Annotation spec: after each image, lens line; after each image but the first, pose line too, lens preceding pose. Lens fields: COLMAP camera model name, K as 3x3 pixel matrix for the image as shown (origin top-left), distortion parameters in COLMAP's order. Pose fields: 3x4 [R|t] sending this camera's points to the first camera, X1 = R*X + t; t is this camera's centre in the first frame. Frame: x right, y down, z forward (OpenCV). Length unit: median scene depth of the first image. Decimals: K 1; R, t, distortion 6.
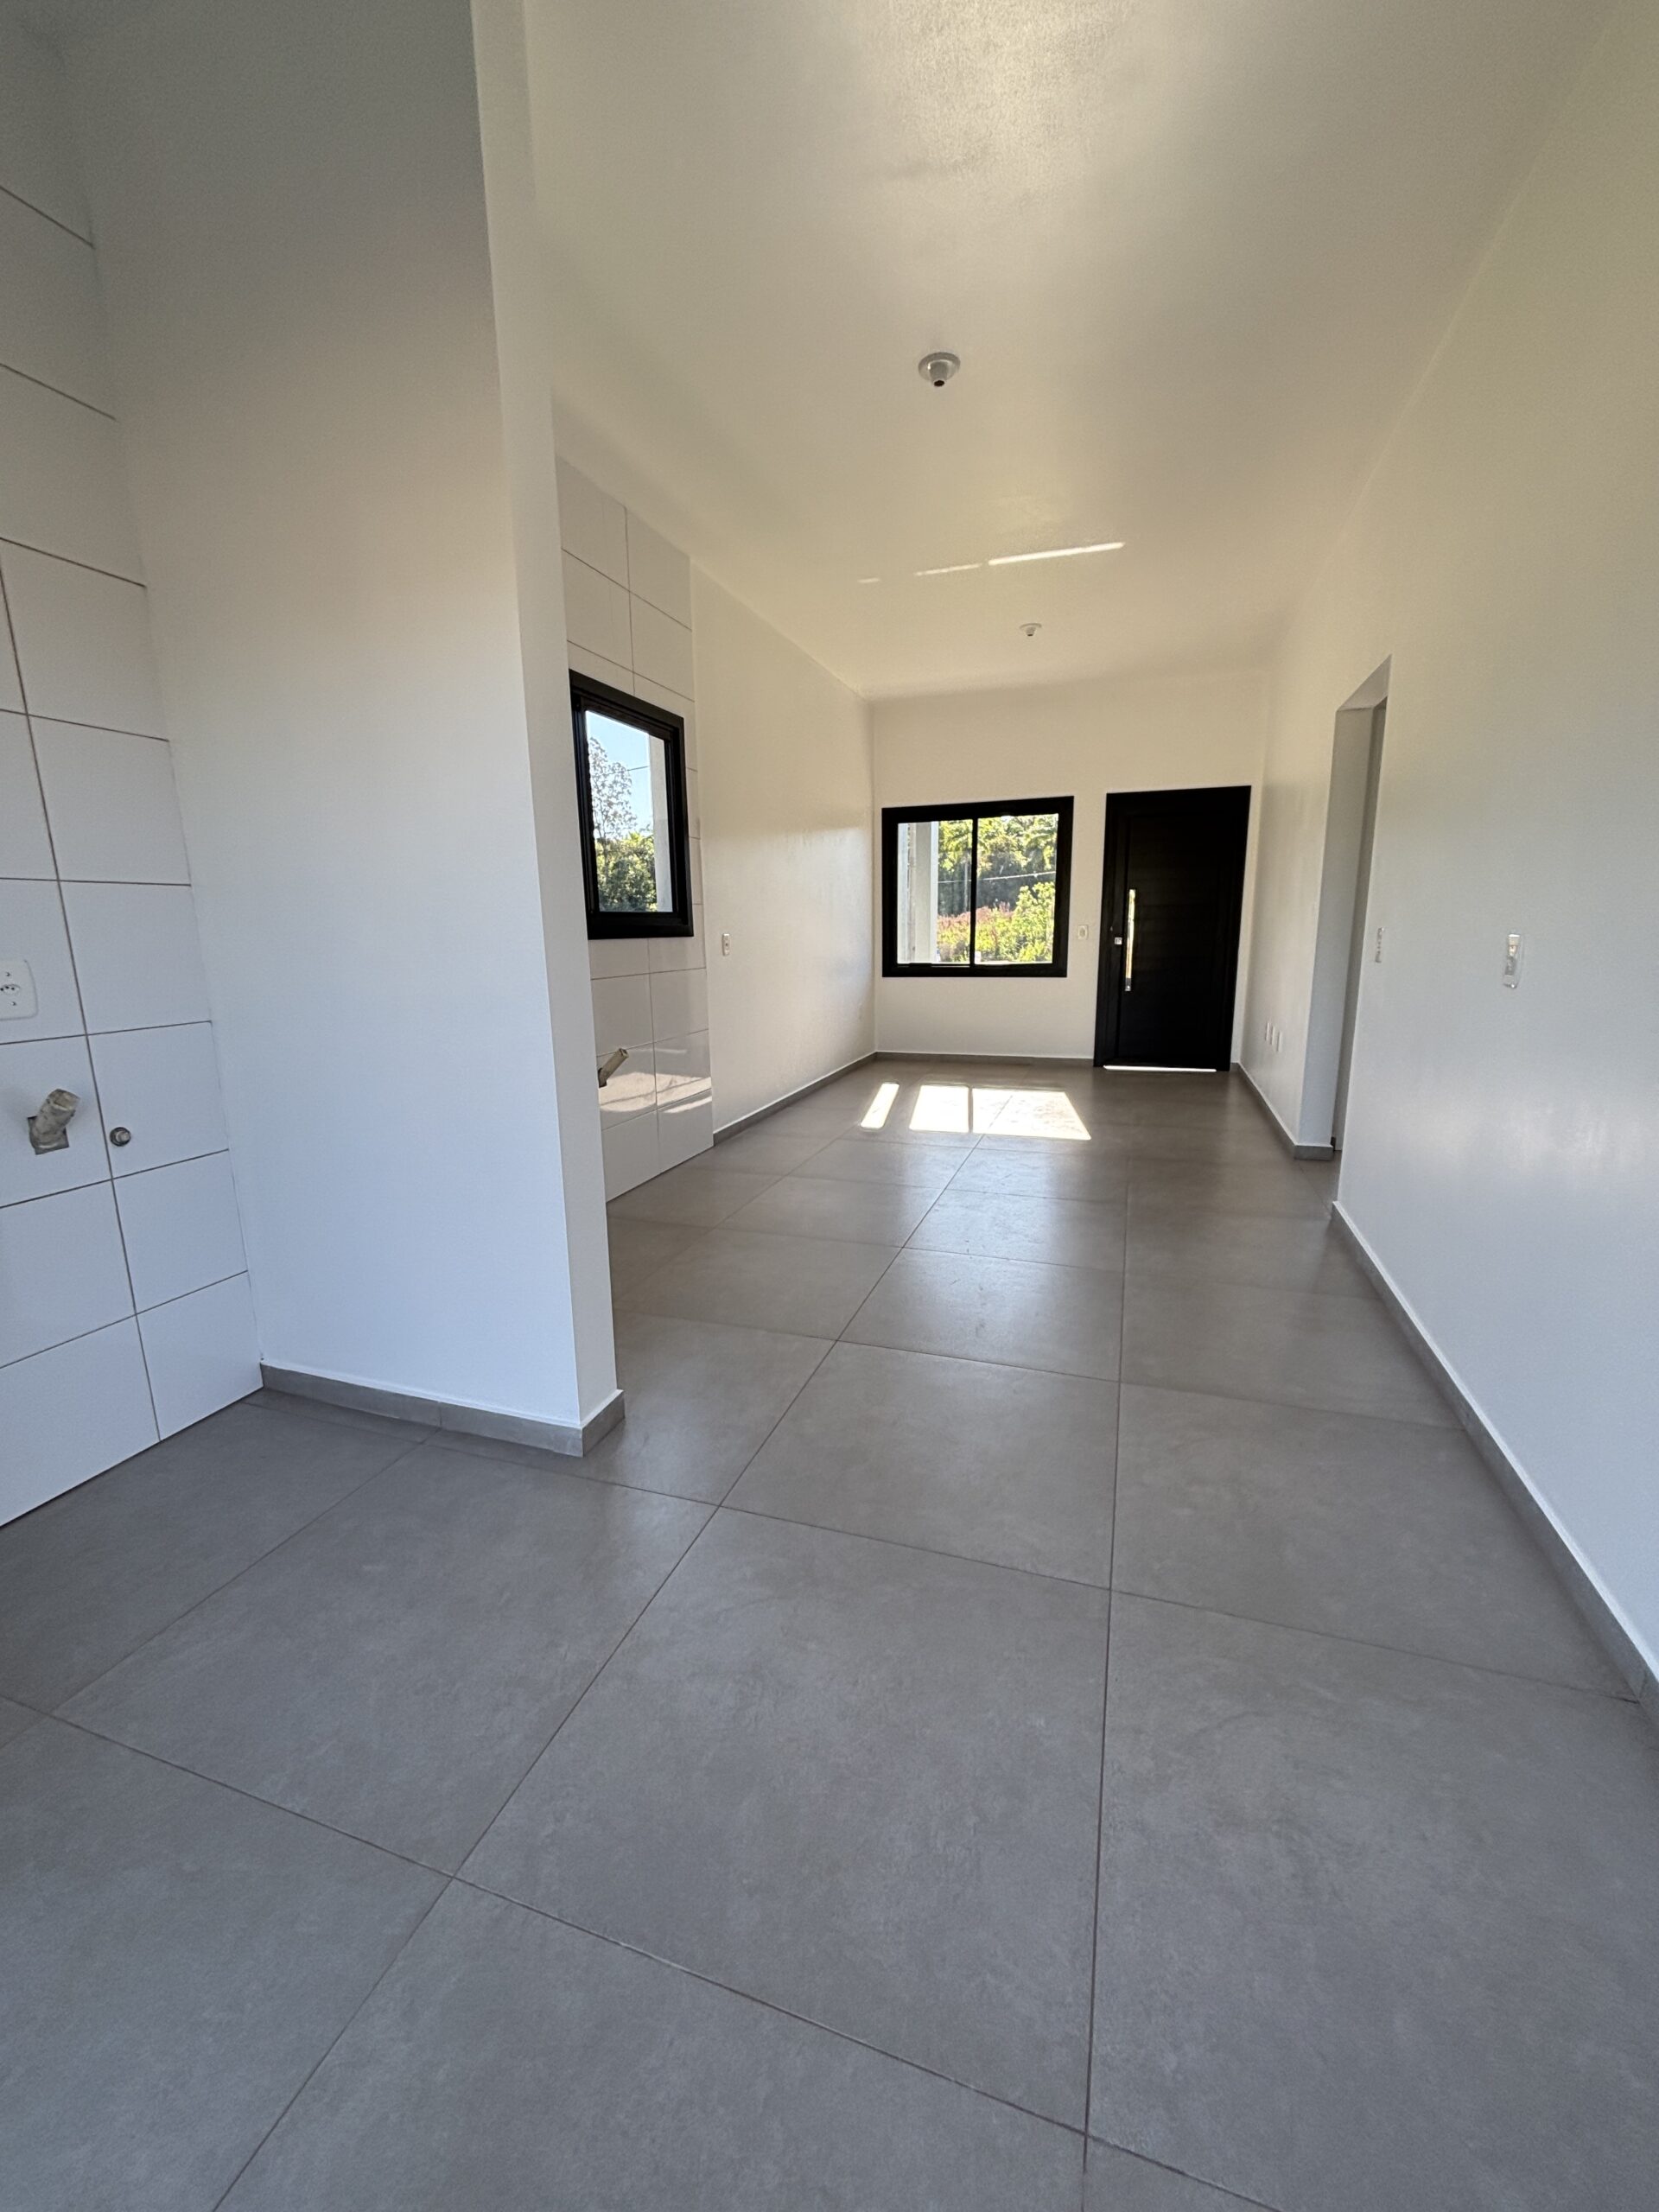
lens RADIAL K [[892.6, 0, 827.4], [0, 892.6, 1103.4], [0, 0, 1]] dist [0.001266, -0.000063]
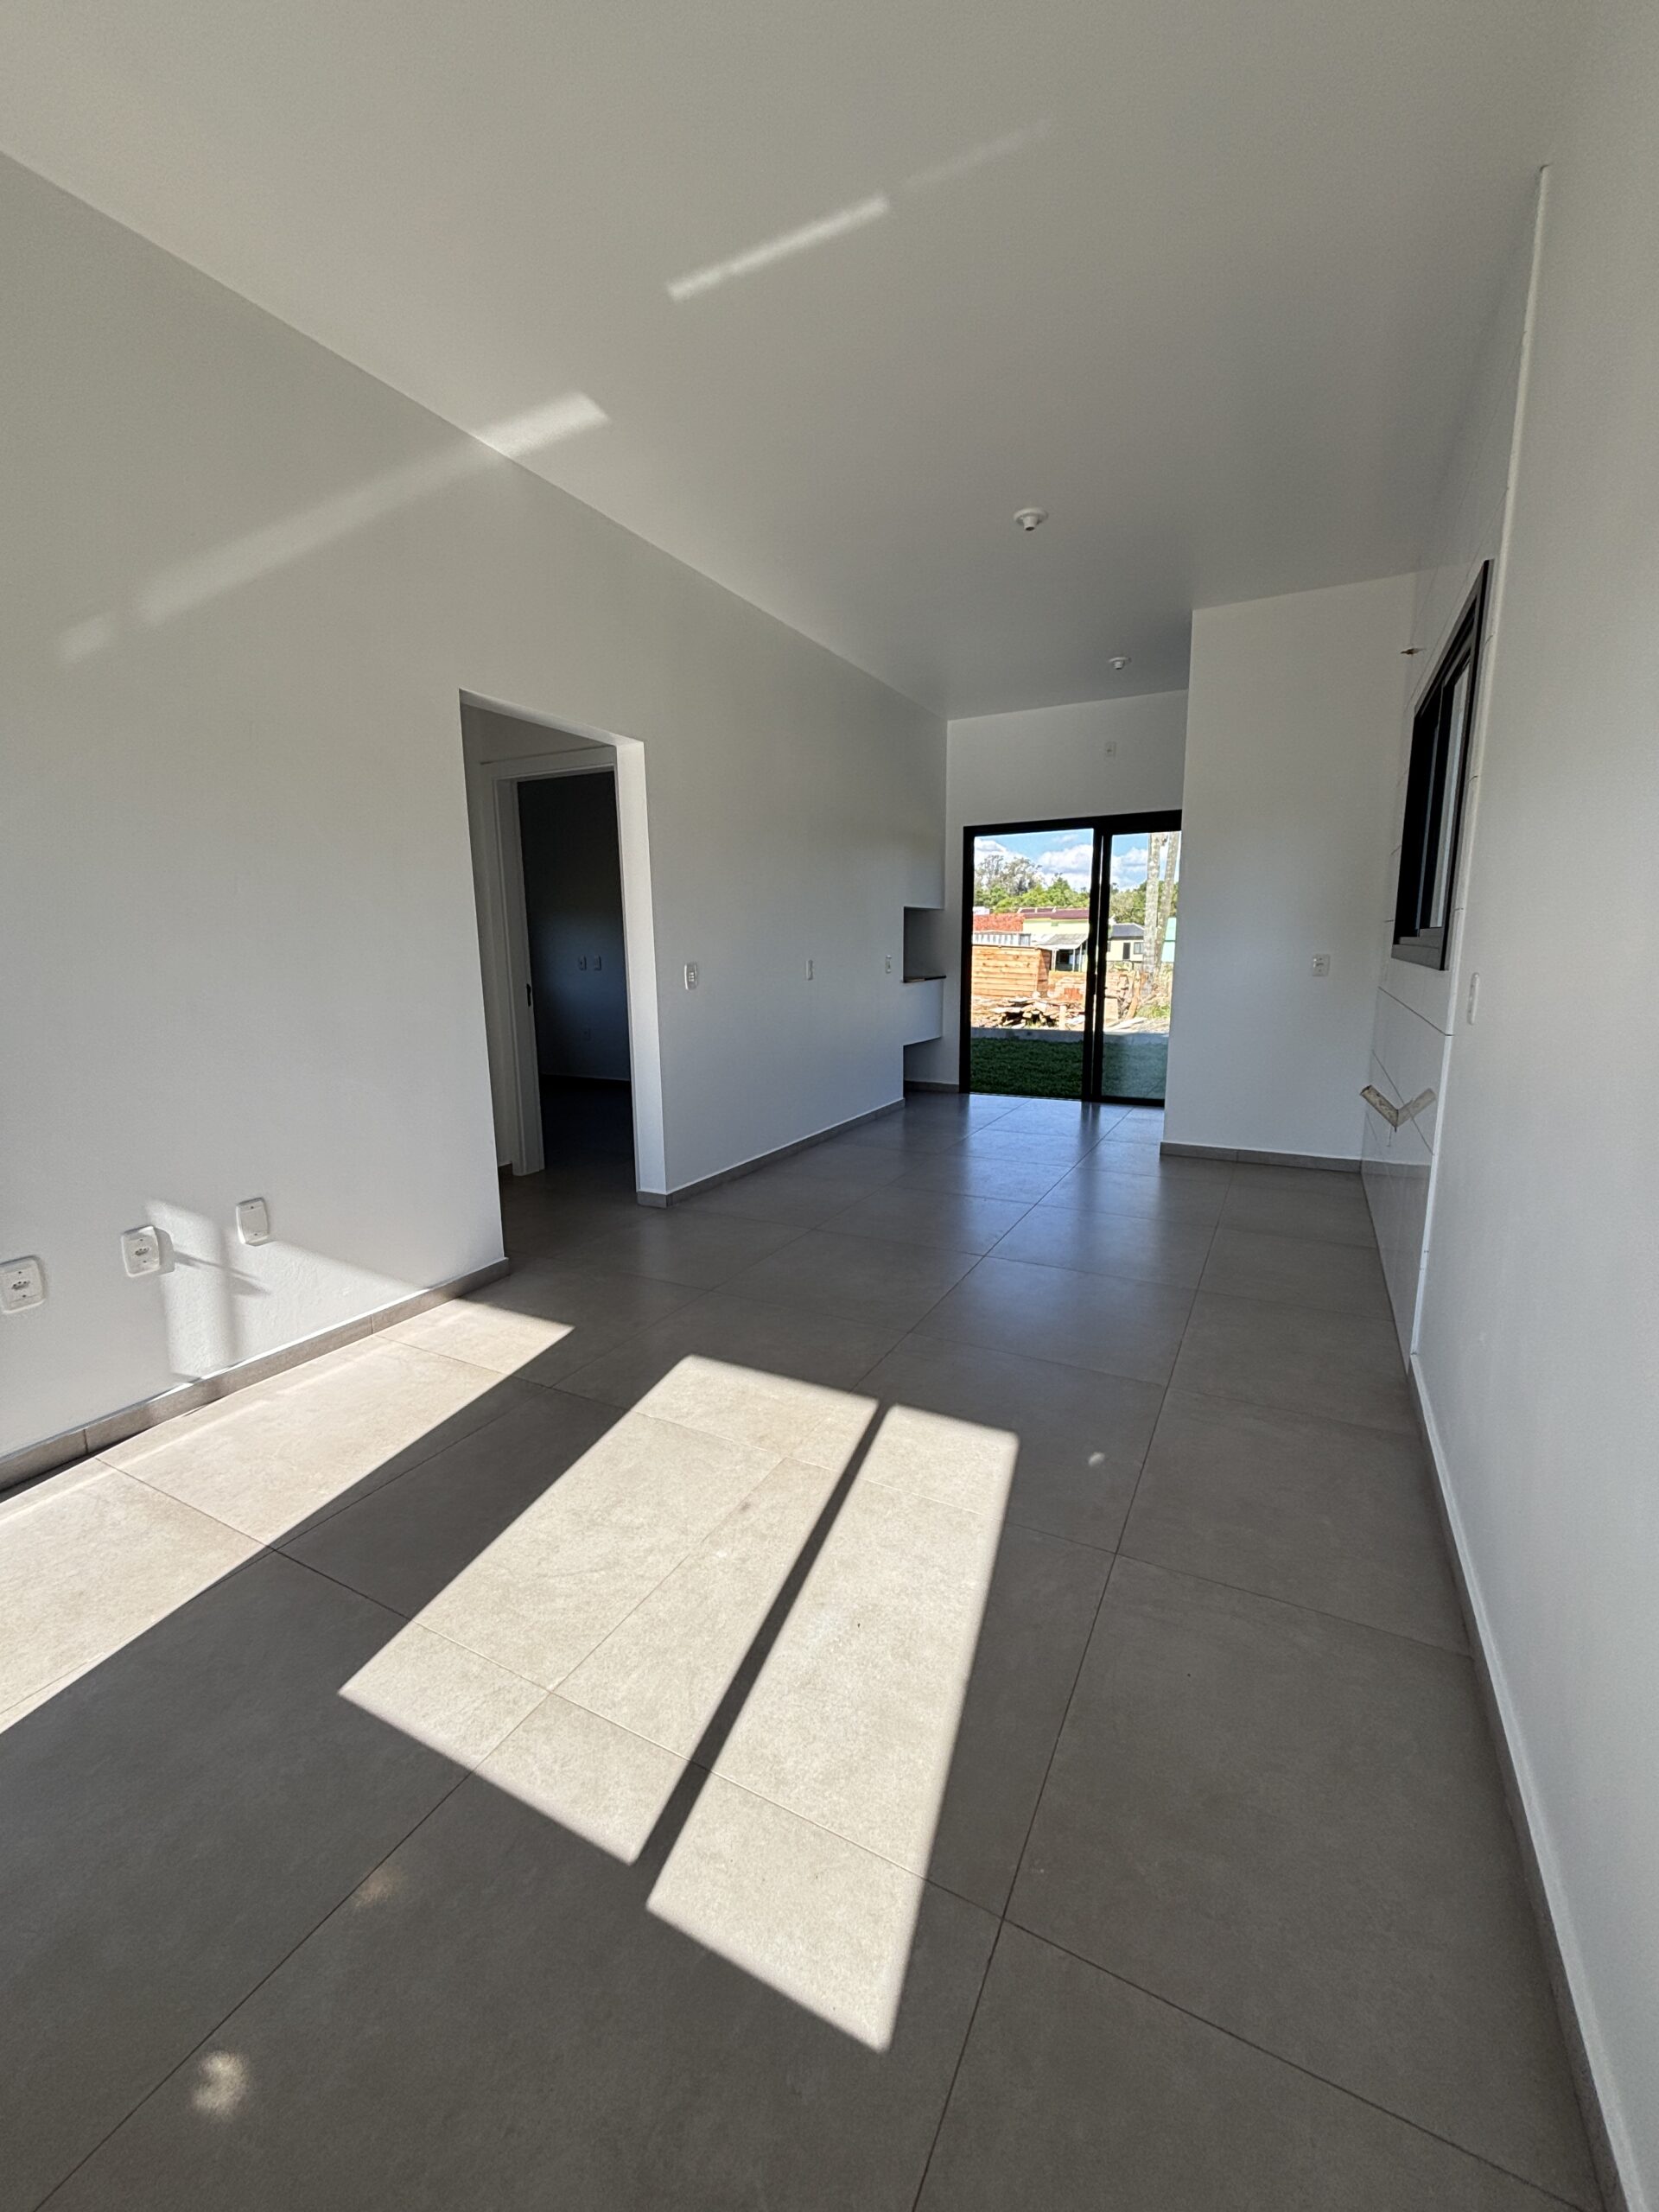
lens RADIAL K [[892.6, 0, 832.4], [0, 892.6, 1103.7], [0, 0, 1]] dist [0.001266, -0.000063]
pose [[-0.986762, -0.004087, 0.162121, -0.626952], [0.057227, 0.926597, 0.371676, -0.409862], [-0.151740, 0.376034, -0.914097, 1.871148]]
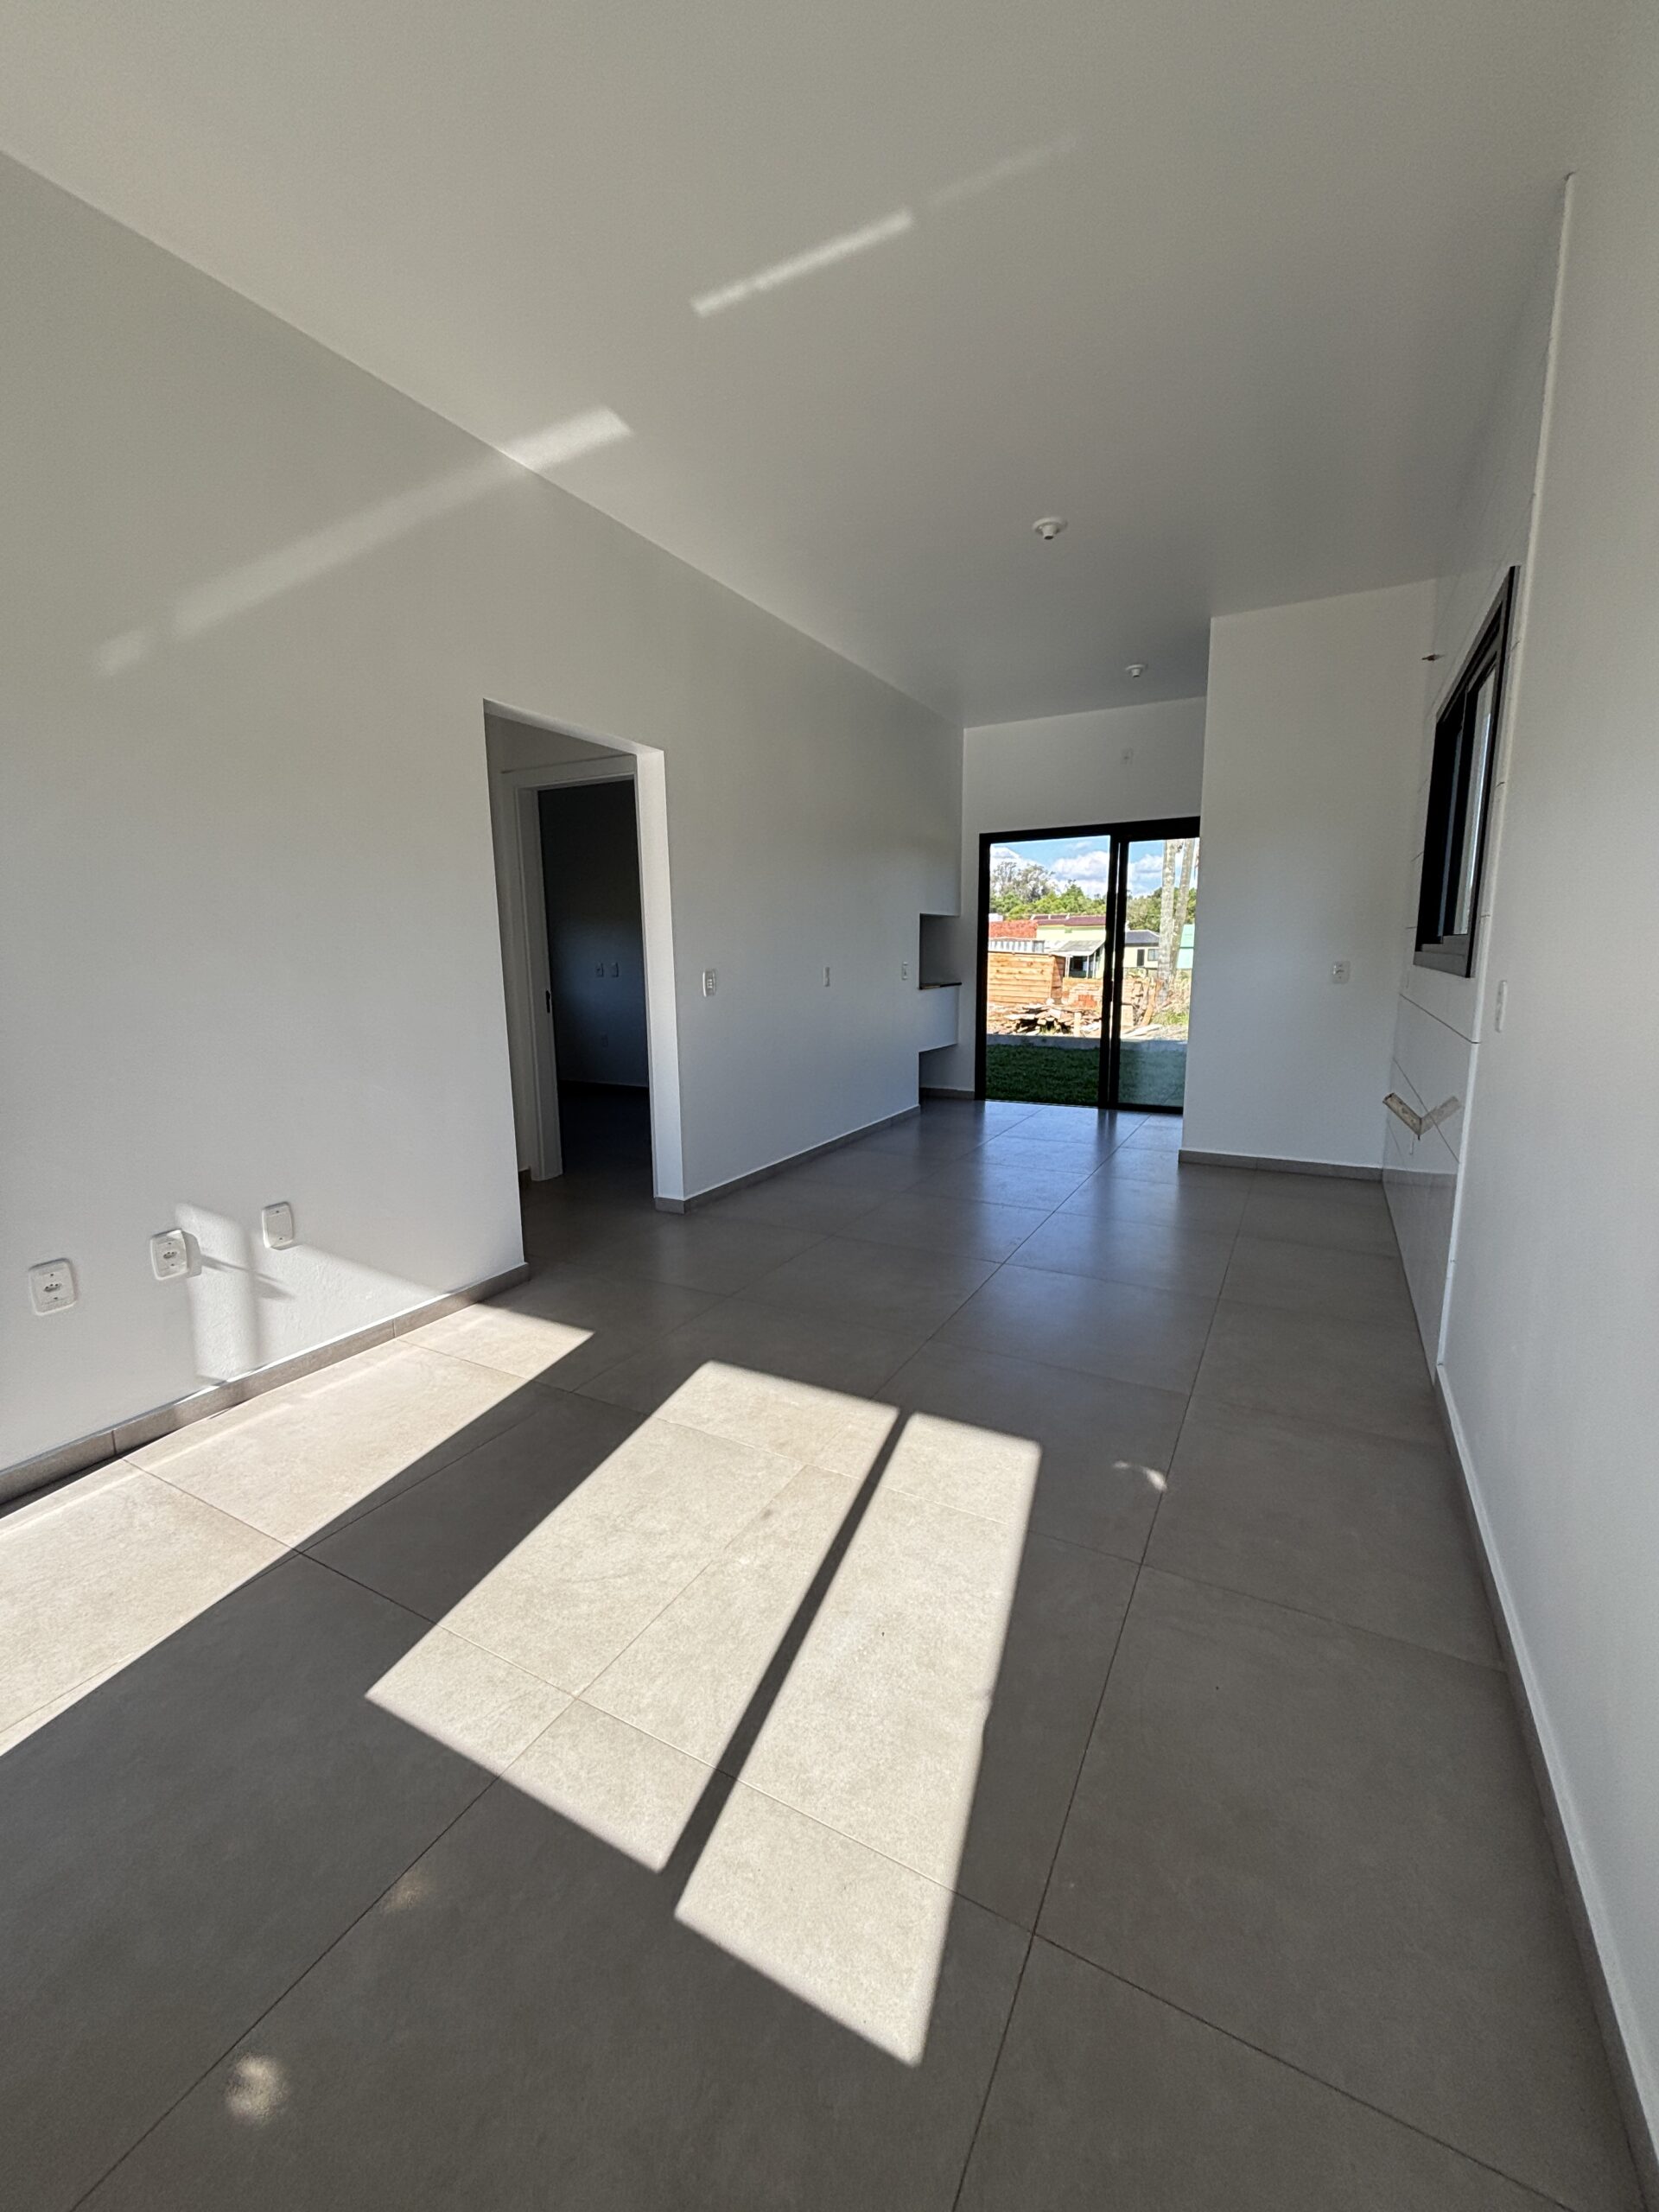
lens RADIAL K [[892.6, 0, 828.3], [0, 892.6, 1102.1], [0, 0, 1]] dist [0.001266, -0.000063]
pose [[-0.984386, -0.004785, 0.175960, -0.606074], [0.060240, 0.930113, 0.362301, -0.411533], [-0.165397, 0.367243, -0.915301, 1.876510]]
